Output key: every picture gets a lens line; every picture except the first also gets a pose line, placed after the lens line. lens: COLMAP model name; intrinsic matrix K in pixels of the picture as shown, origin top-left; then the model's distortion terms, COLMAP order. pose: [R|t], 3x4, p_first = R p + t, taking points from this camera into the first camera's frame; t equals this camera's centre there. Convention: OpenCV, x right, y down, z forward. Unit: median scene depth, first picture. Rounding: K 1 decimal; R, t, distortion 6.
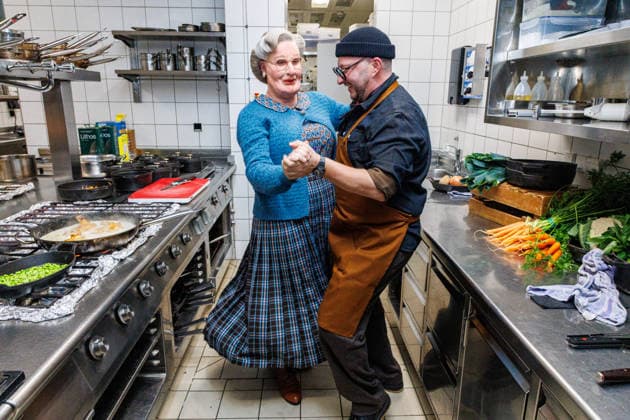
lens RADIAL K [[435.1, 0, 315.0], [0, 435.1, 210.0], [0, 0, 1]] dist [-0.000169, 0.000988]
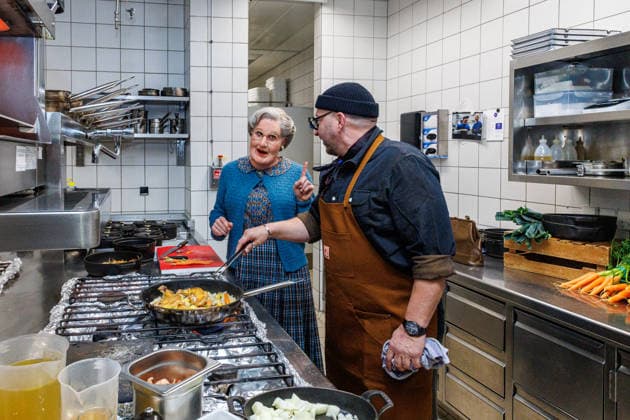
lens RADIAL K [[475.9, 0, 213.5], [0, 475.9, 165.4], [0, 0, 1]] dist [0.022029, -0.005632]
pose [[0.986364, -0.014128, 0.163972, -0.360882], [0.051701, 0.972471, -0.227215, -0.004345], [-0.156248, 0.232594, 0.959941, -0.022466]]
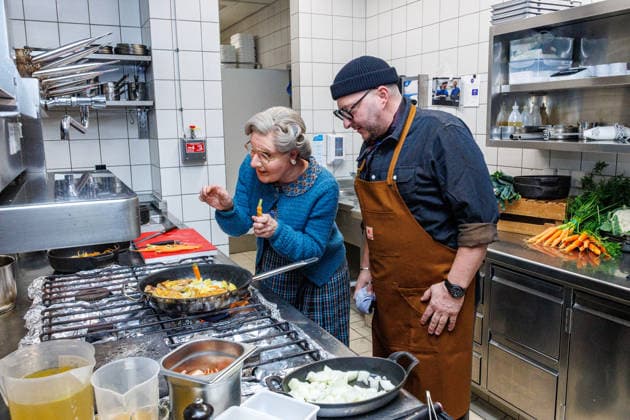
lens RADIAL K [[529.0, 0, 315.9], [0, 529.0, 208.3], [0, 0, 1]] dist [-0.007774, 0.005432]
pose [[0.901289, -0.094624, 0.422758, -0.409932], [0.134160, 0.988846, -0.064692, -0.009510], [-0.411921, 0.115024, 0.903931, -0.020914]]
